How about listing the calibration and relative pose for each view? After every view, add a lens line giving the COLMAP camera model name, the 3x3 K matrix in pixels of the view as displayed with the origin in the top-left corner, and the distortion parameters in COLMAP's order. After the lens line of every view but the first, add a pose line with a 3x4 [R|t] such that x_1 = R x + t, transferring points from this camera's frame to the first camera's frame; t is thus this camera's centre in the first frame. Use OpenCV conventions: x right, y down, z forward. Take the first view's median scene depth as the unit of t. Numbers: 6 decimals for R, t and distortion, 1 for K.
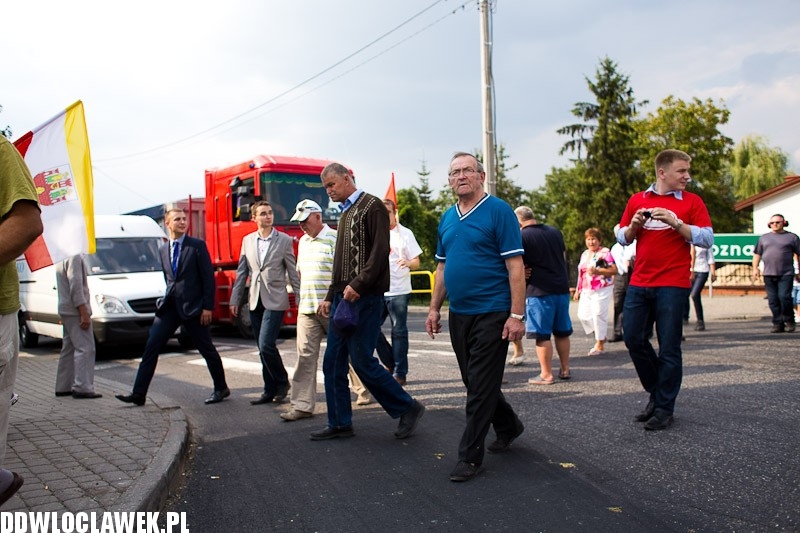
lens RADIAL K [[640.2, 0, 415.7], [0, 640.2, 268.4], [0, 0, 1]] dist [-0.071431, 0.136310]
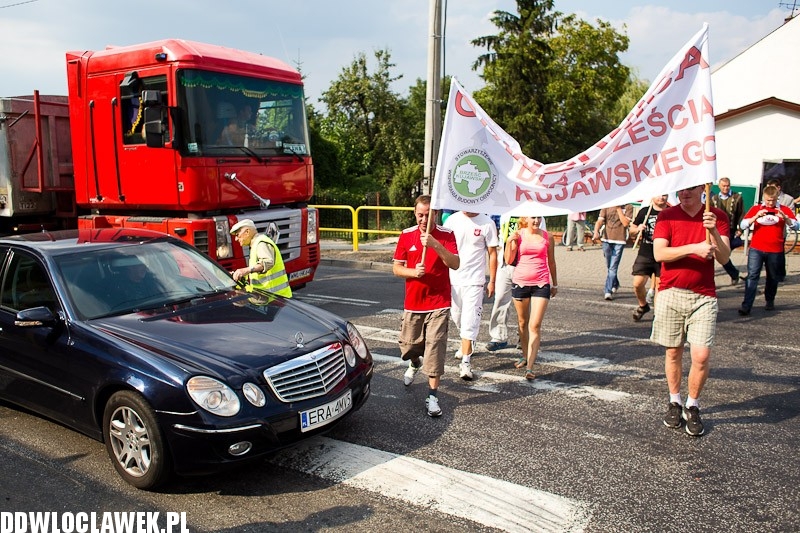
lens RADIAL K [[634.4, 0, 400.8], [0, 634.4, 269.0], [0, 0, 1]] dist [-0.103559, 0.135040]
pose [[0.968588, 0.007773, 0.248551, -0.084897], [-0.044315, 0.988908, 0.141768, -0.024363], [-0.244693, -0.148329, 0.958188, 0.152203]]
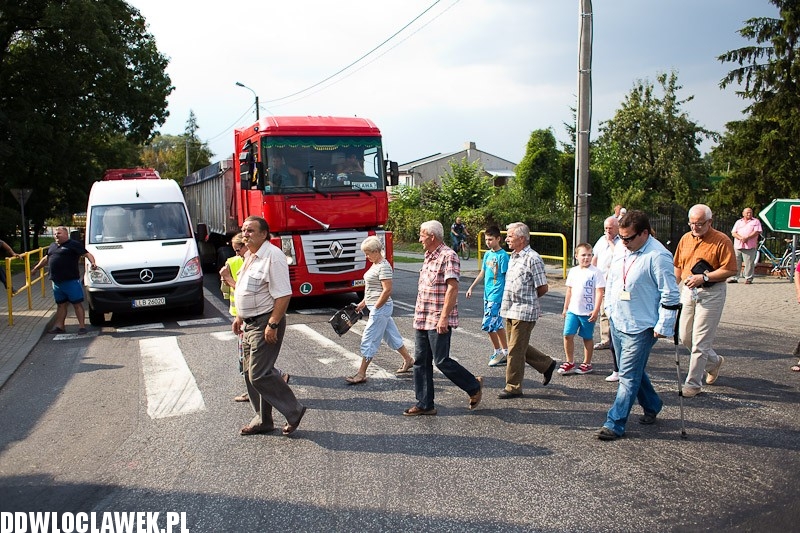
lens RADIAL K [[634.4, 0, 400.8], [0, 634.4, 269.0], [0, 0, 1]] dist [-0.103559, 0.135040]
pose [[0.936639, 0.060830, -0.344975, 0.131571], [-0.020771, 0.992719, 0.118651, -0.033173], [0.349680, -0.103967, 0.931082, 0.087386]]
